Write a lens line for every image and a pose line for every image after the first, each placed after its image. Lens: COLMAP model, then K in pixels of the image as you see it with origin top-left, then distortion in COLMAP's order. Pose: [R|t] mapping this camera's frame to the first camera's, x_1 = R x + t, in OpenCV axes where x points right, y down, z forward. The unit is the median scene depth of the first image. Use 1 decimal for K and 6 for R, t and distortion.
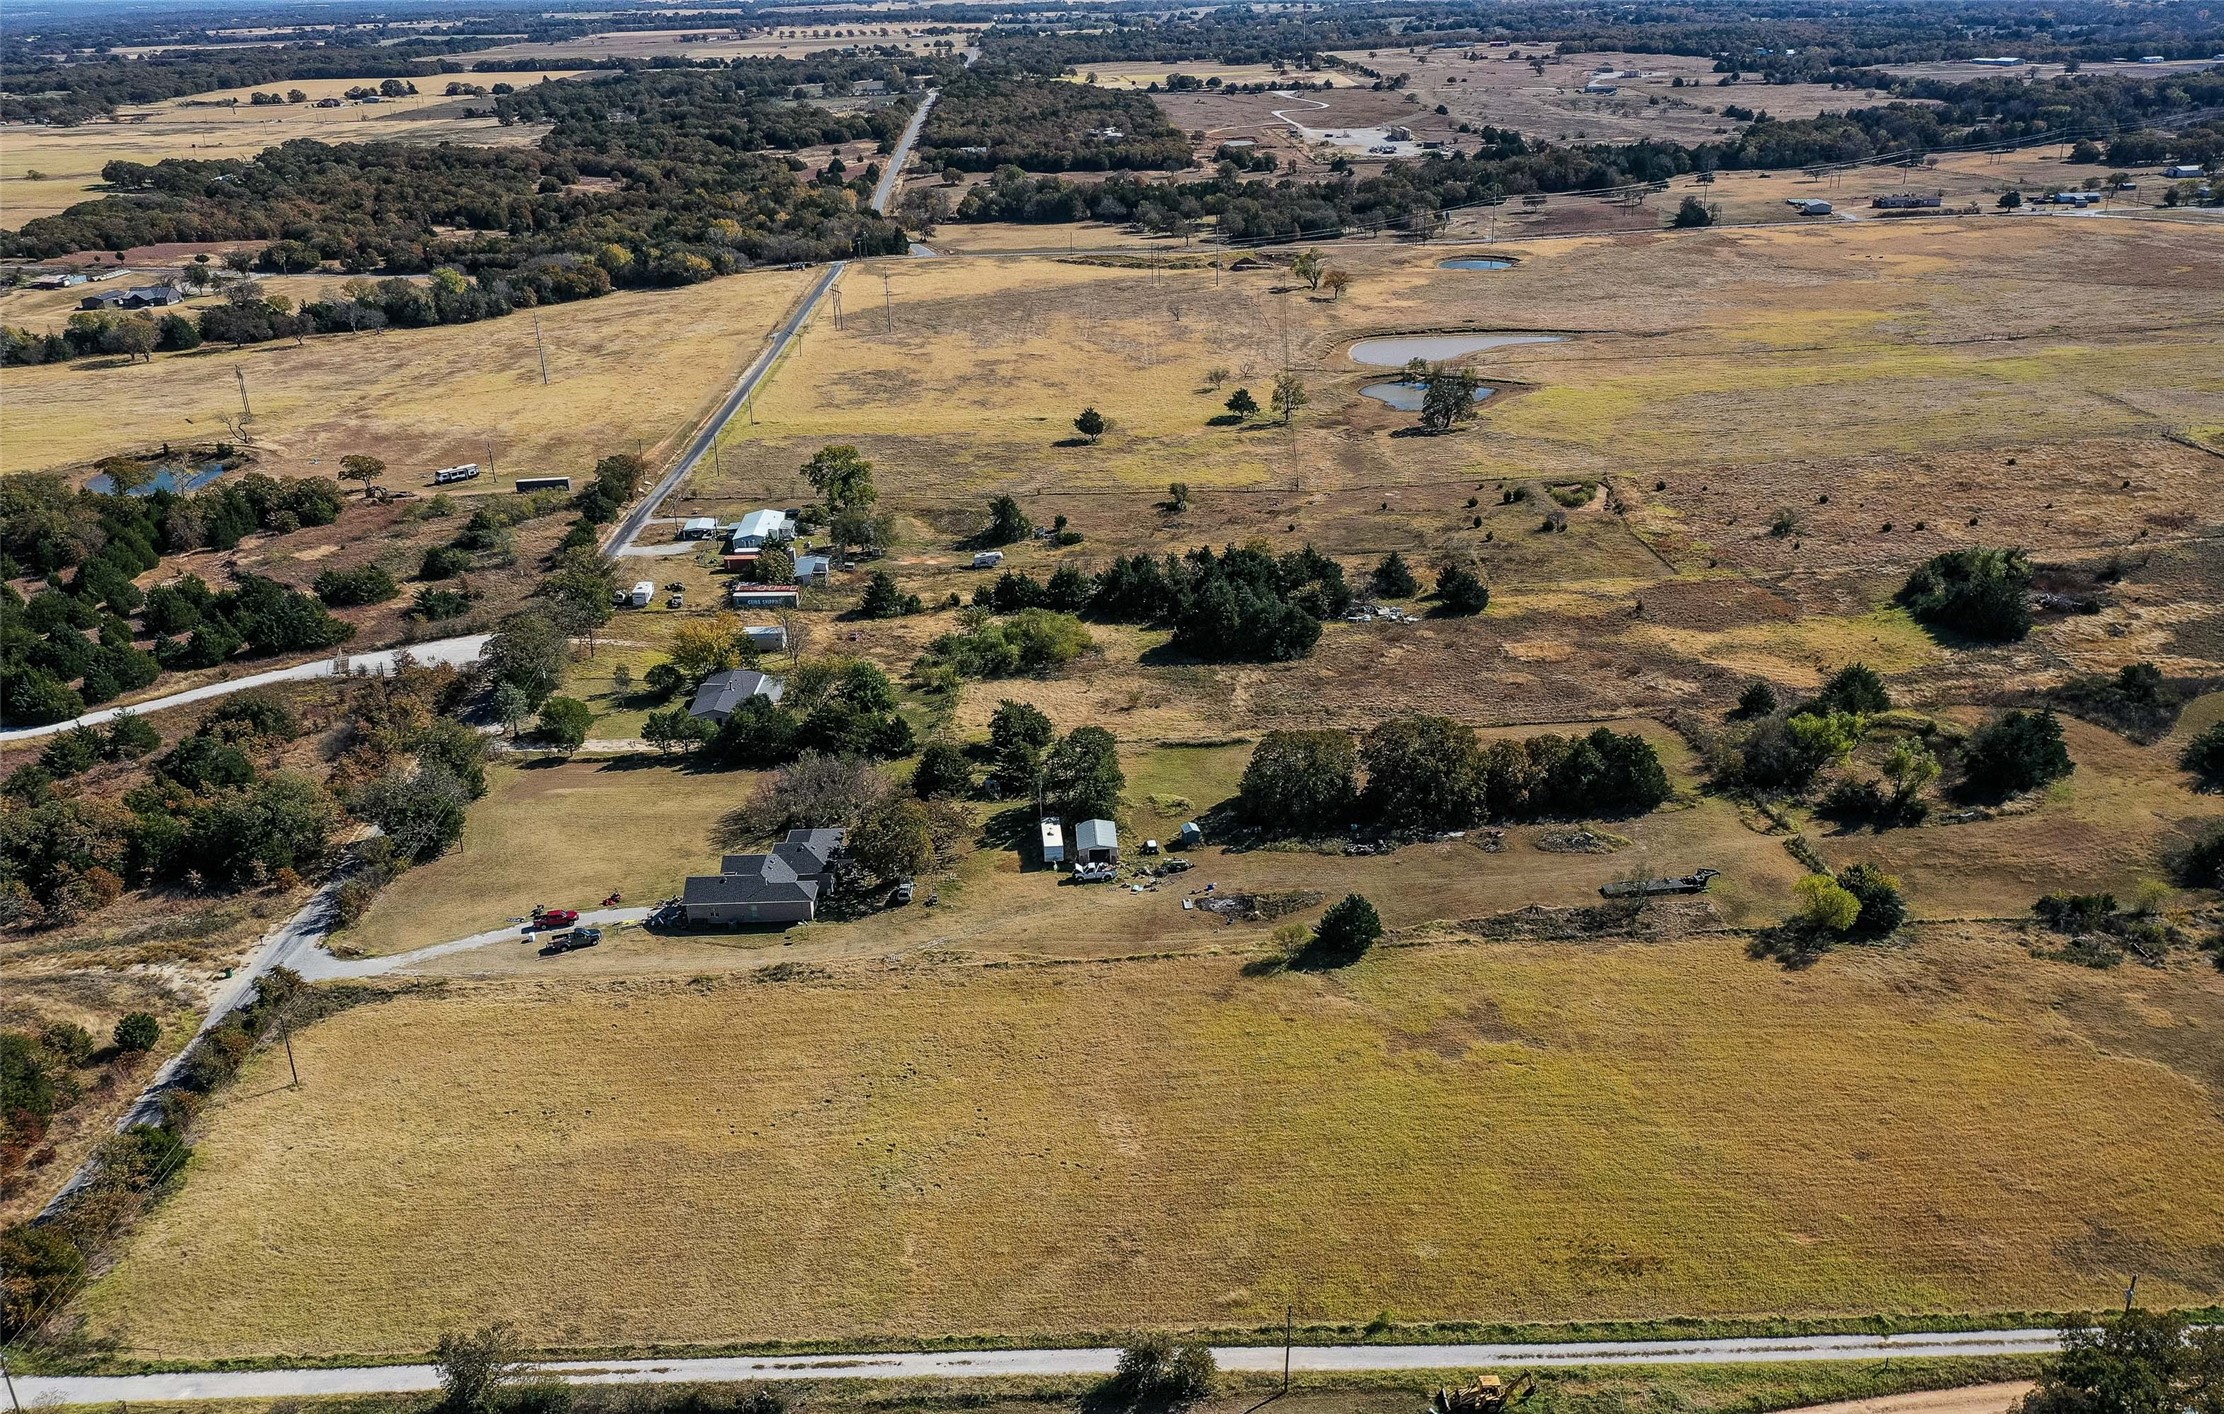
lens RADIAL K [[1798.4, 0, 1110.7], [0, 1798.4, 718.0], [0, 0, 1]] dist [0.007807, 0.008706]
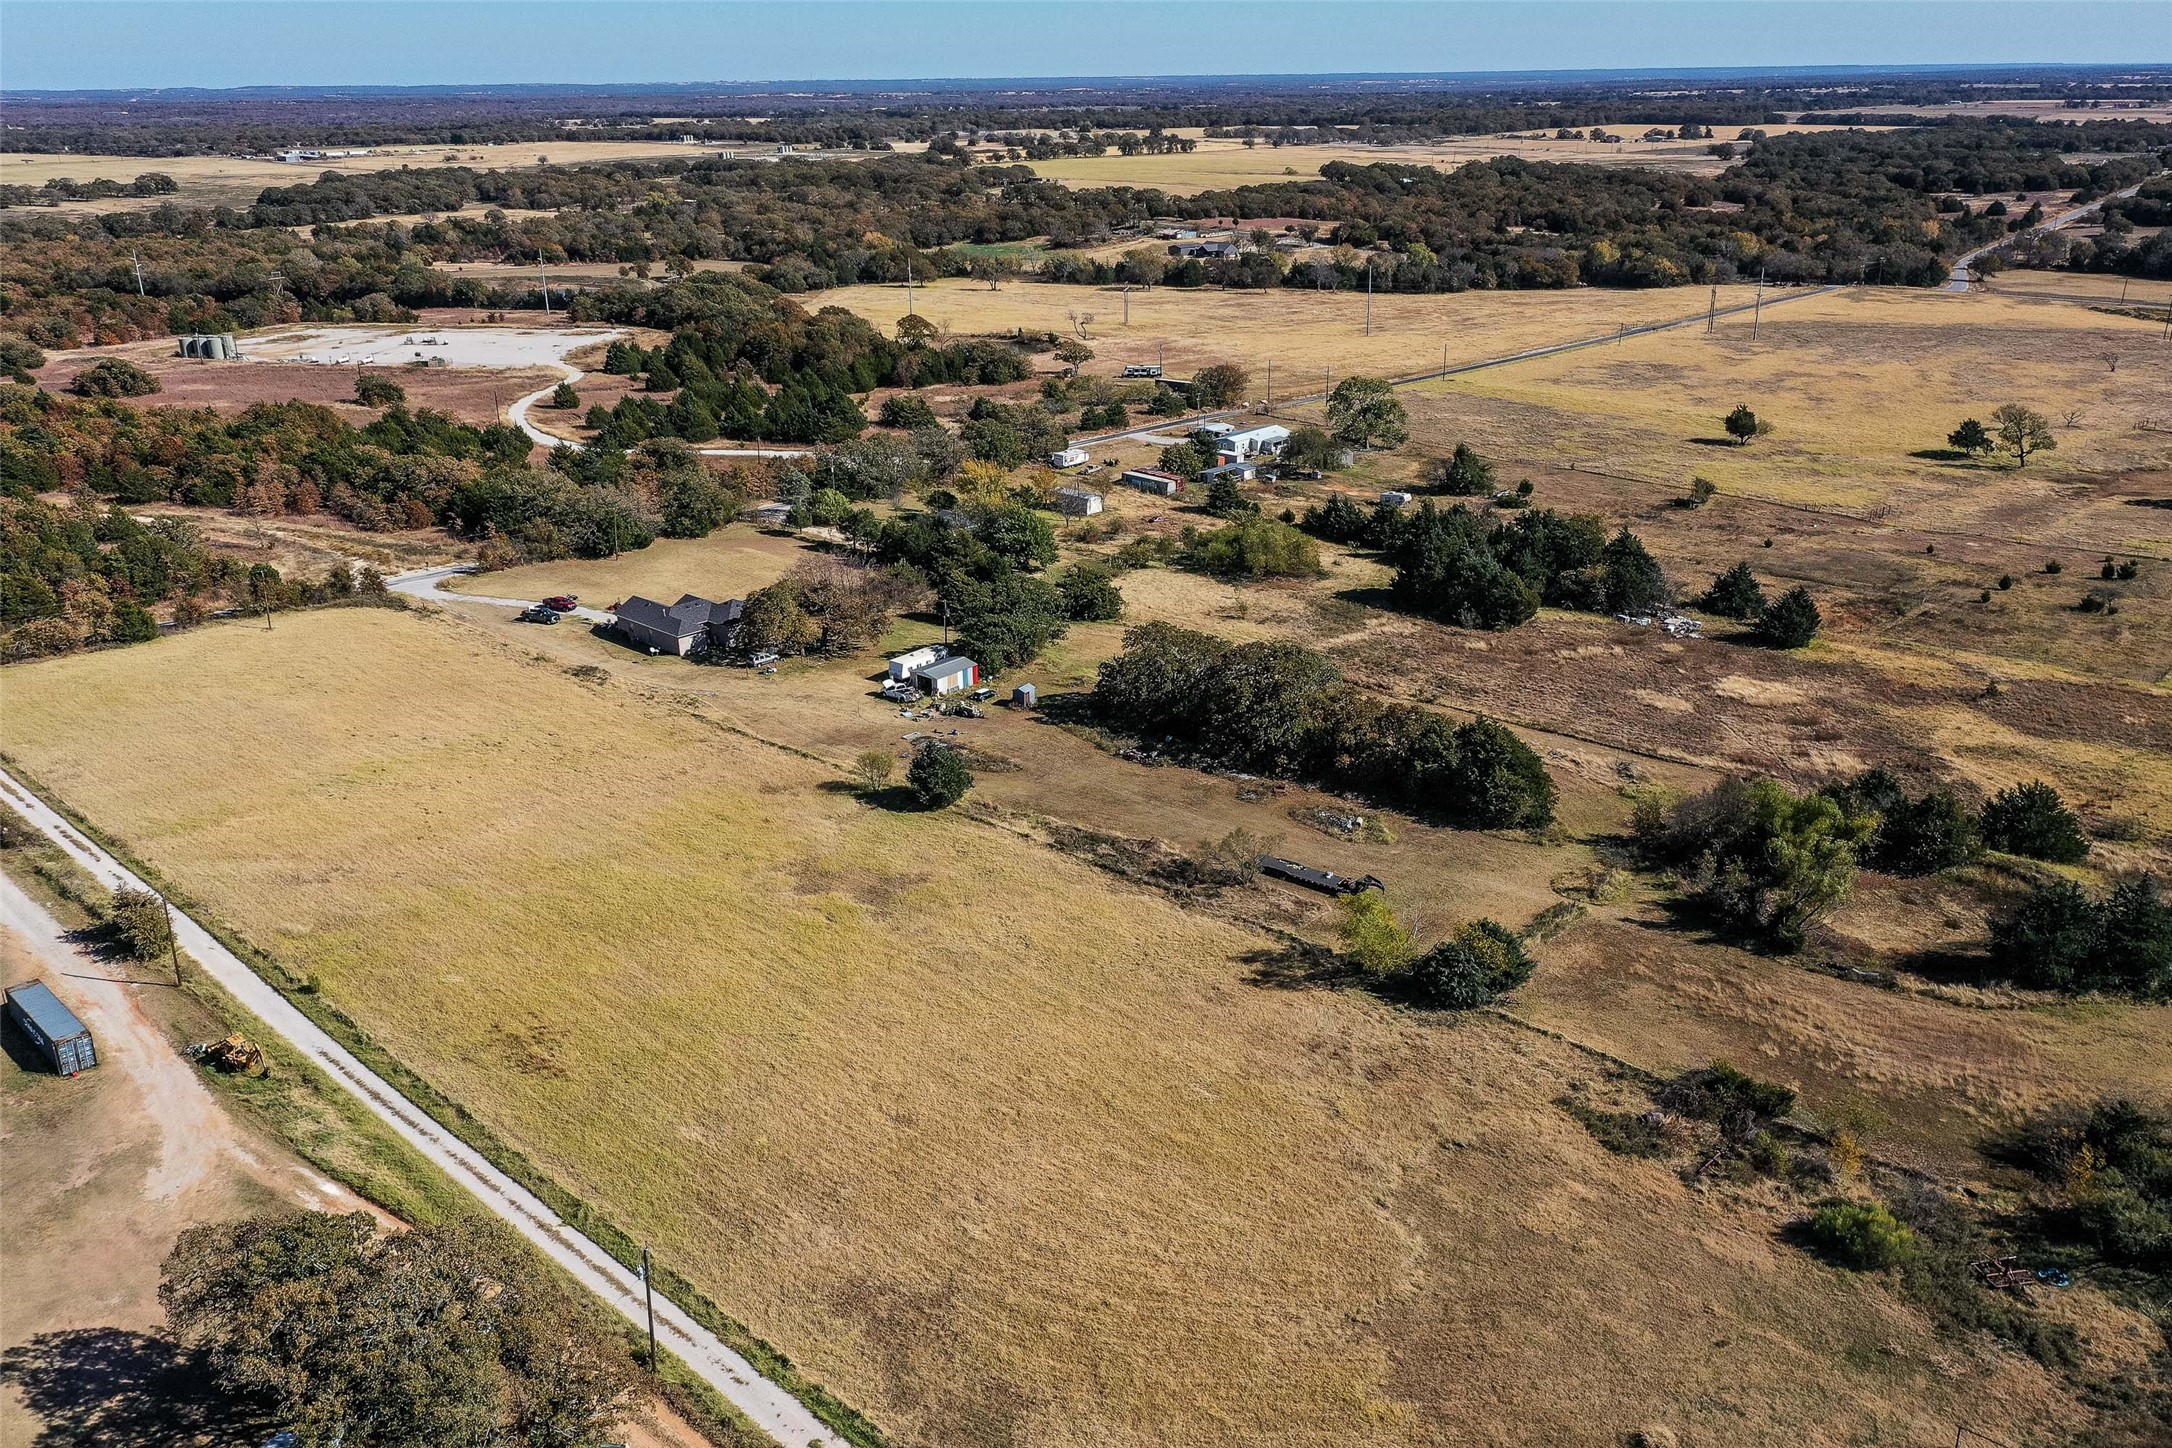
lens RADIAL K [[1737.4, 0, 1097.6], [0, 1737.4, 719.4], [0, 0, 1]] dist [0.006997, 0.011366]
pose [[0.710814, 0.260866, -0.653217, 0.481211], [-0.281235, 0.956625, 0.076002, -0.002830], [0.644710, 0.129684, 0.753347, 0.239886]]
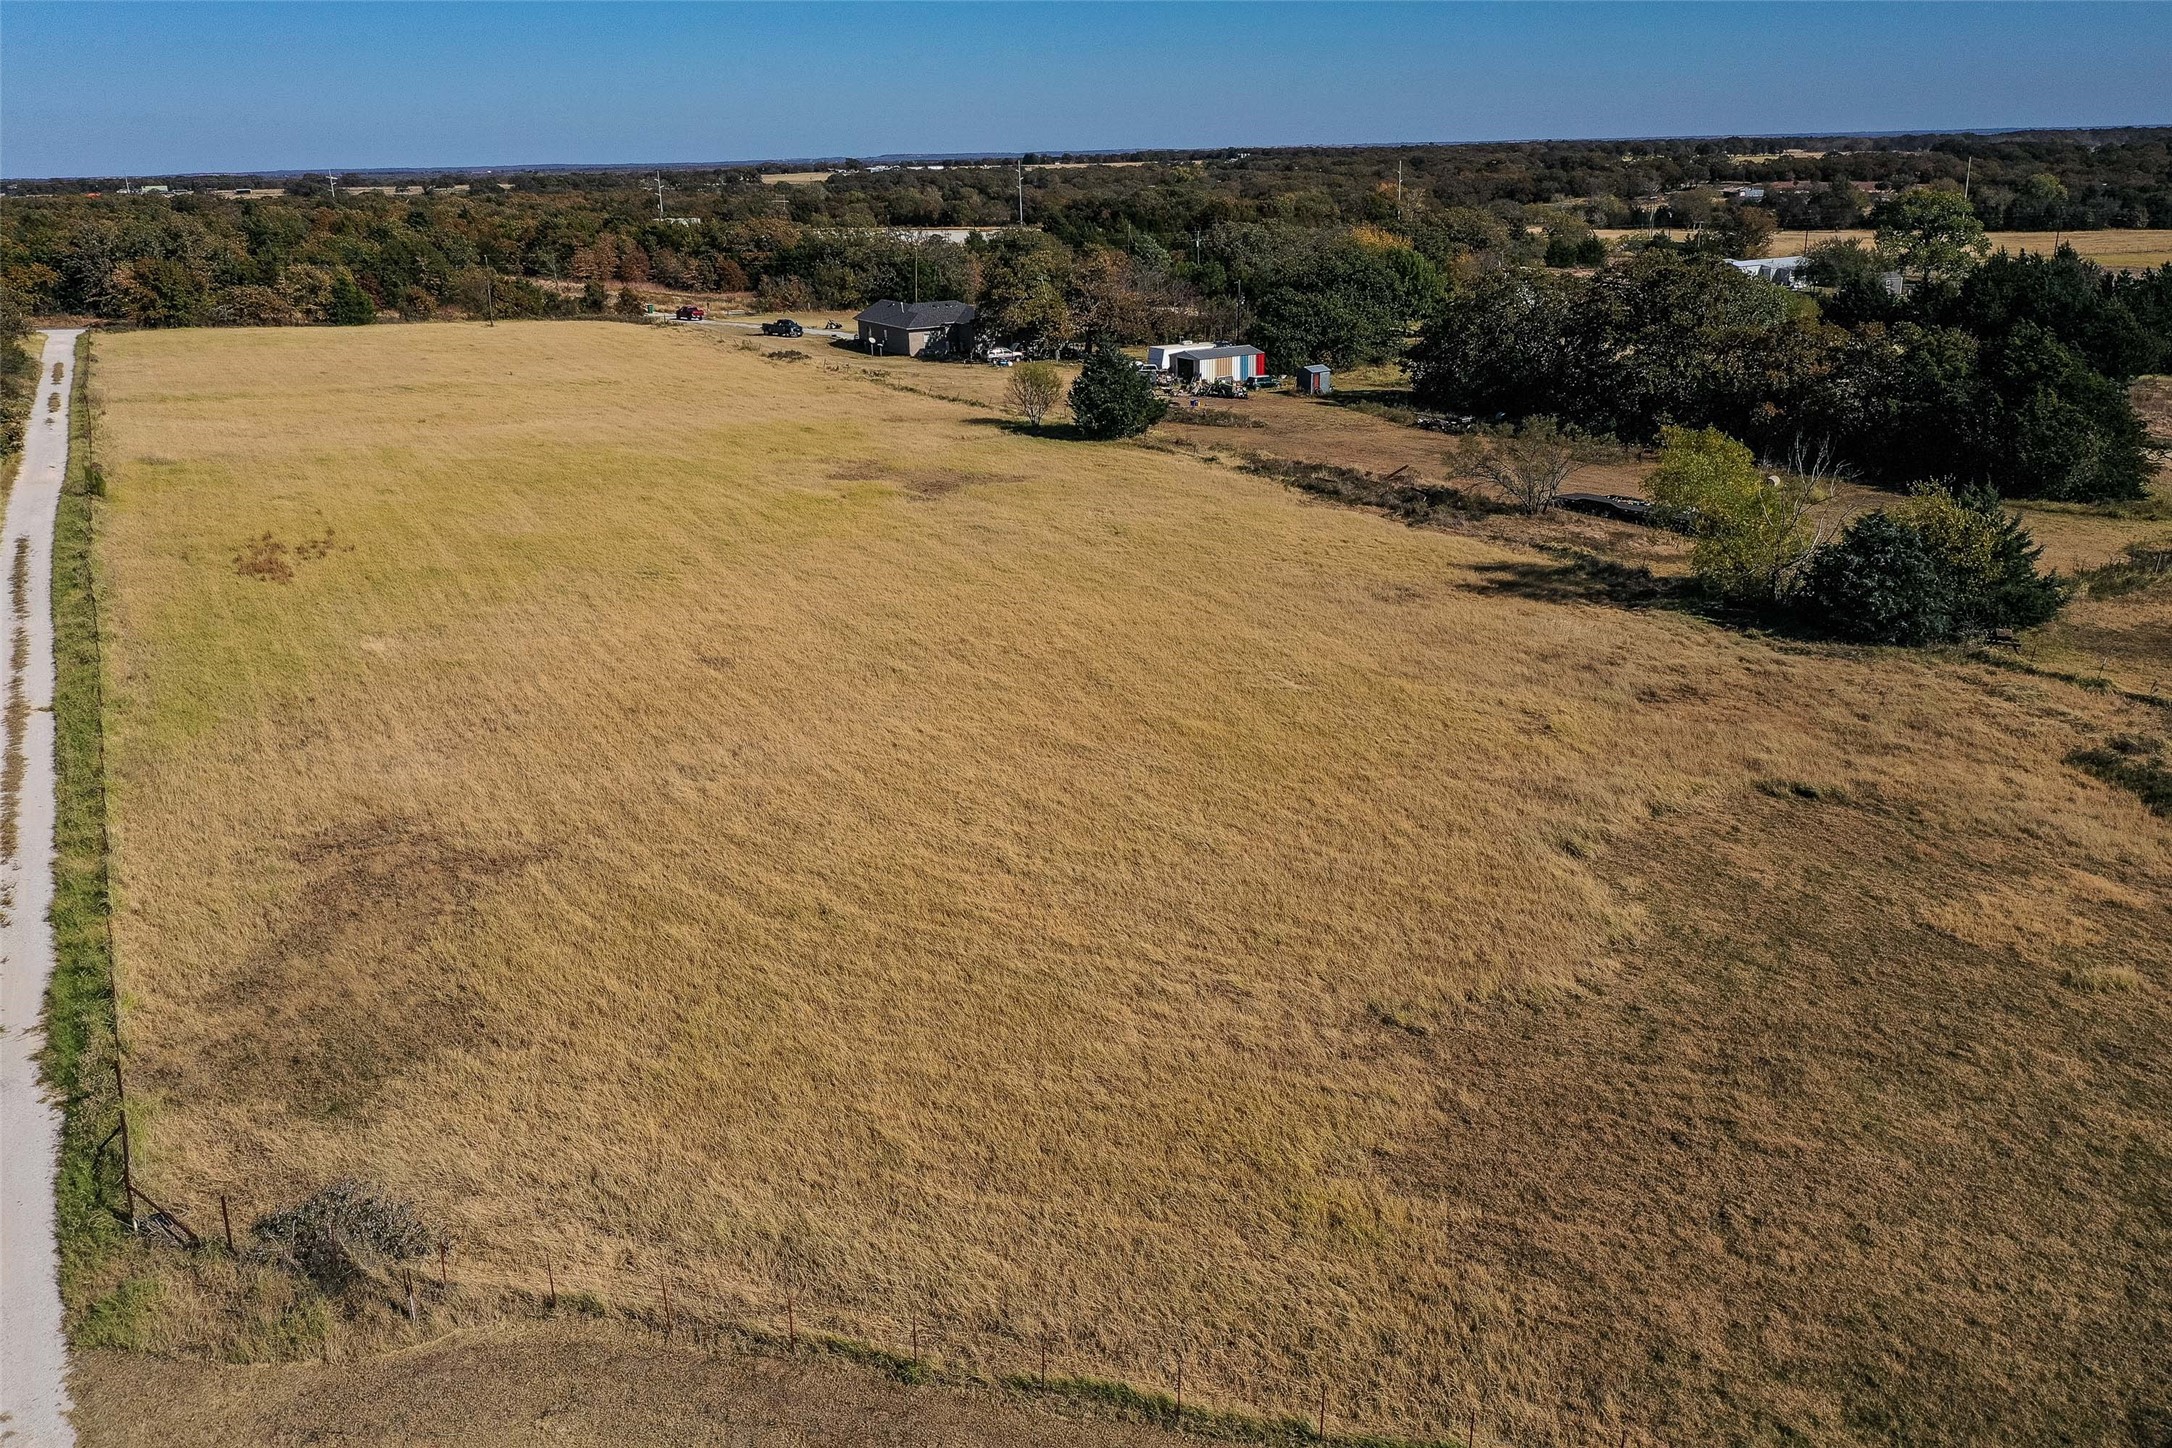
lens RADIAL K [[1737.4, 0, 1087.1], [0, 1737.4, 719.5], [0, 0, 1]] dist [0.006997, 0.011366]
pose [[0.451949, 0.290594, -0.843384, 0.422707], [-0.338914, 0.930494, 0.138993, 0.082981], [0.825154, 0.223017, 0.519022, 0.436889]]
